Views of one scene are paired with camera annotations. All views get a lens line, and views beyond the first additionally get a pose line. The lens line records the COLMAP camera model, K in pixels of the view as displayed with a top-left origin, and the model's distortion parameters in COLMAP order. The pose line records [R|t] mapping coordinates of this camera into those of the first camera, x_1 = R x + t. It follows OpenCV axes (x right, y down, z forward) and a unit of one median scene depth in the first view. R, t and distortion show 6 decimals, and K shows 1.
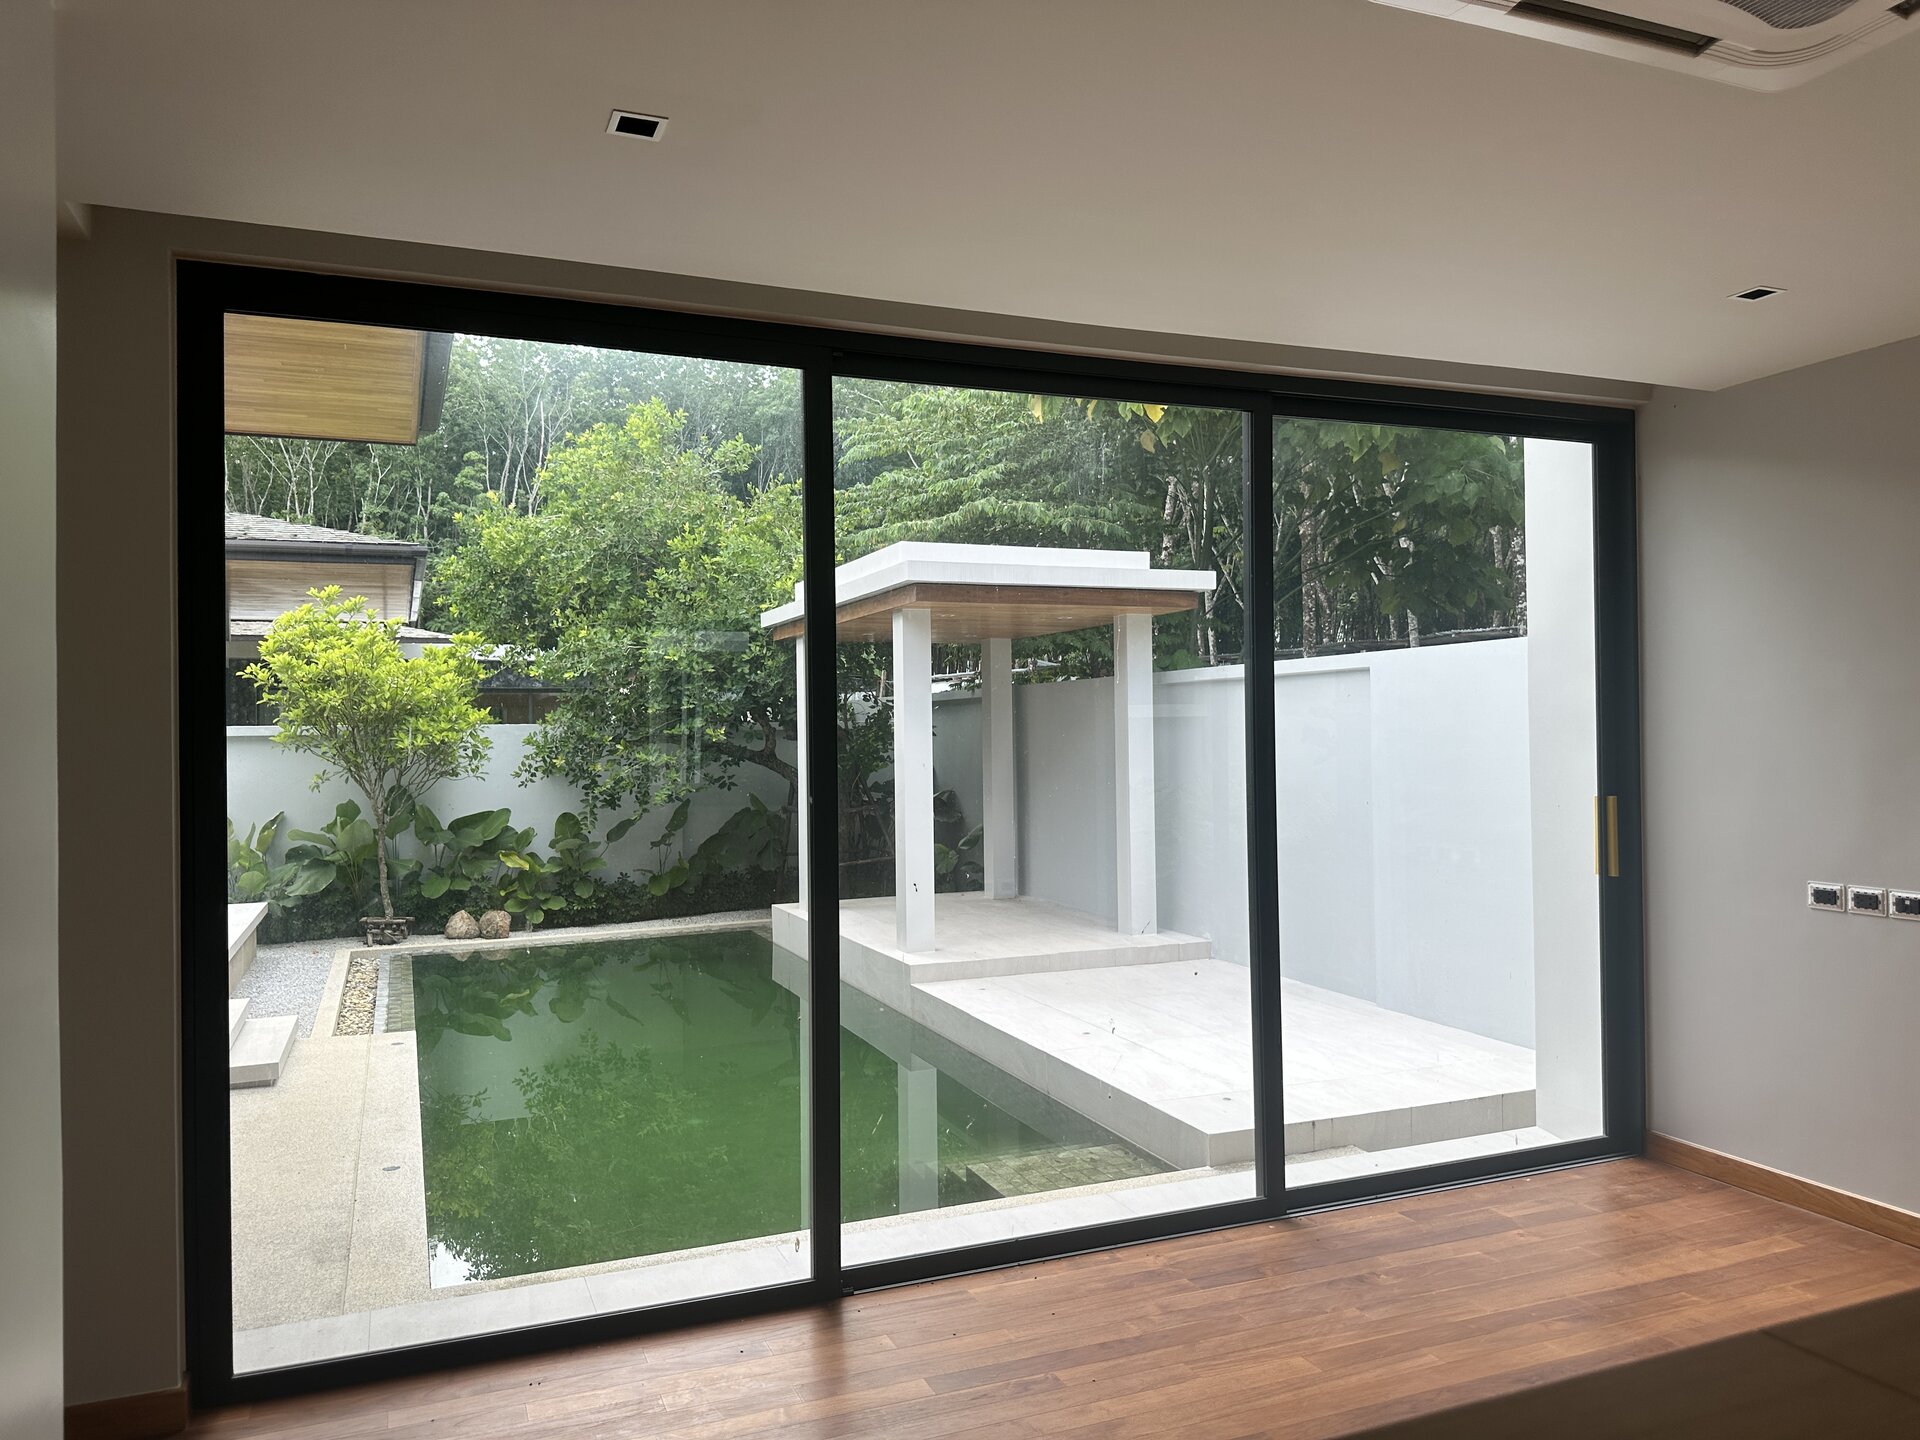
lens RADIAL K [[1361.3, 0, 963.9], [0, 1361.3, 724.6], [0, 0, 1]] dist [0.069125, -0.074931]
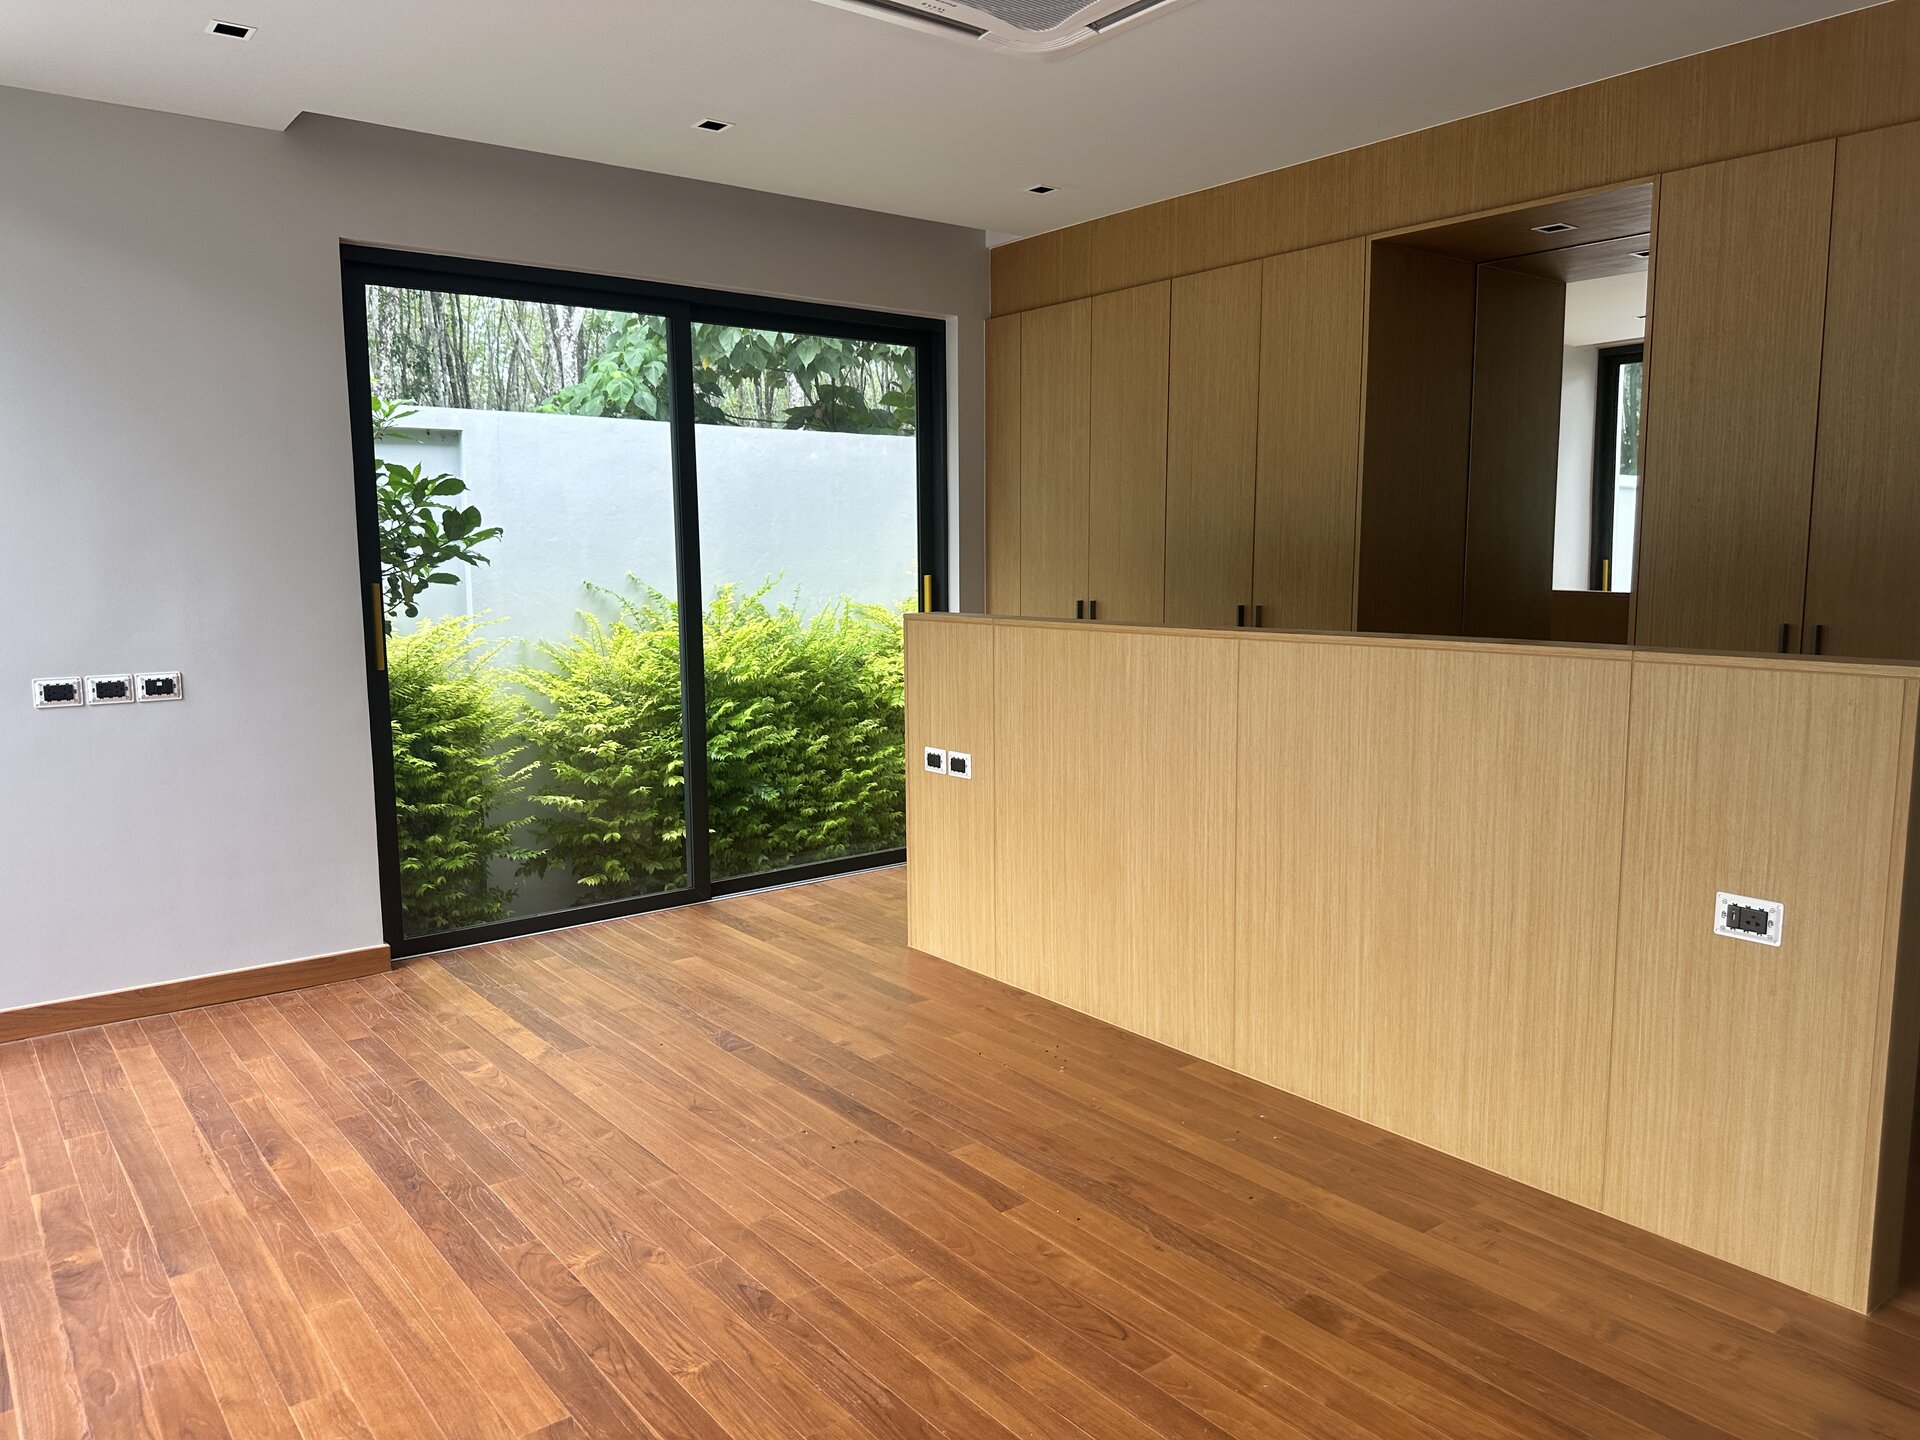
lens RADIAL K [[1361.3, 0, 960.8], [0, 1361.3, 720.0], [0, 0, 1]] dist [0.069125, -0.074931]
pose [[-0.285003, -0.102868, 0.952991, -0.456420], [-0.002827, 0.994311, 0.106483, 0.044841], [-0.958523, 0.027653, -0.283672, 0.723921]]
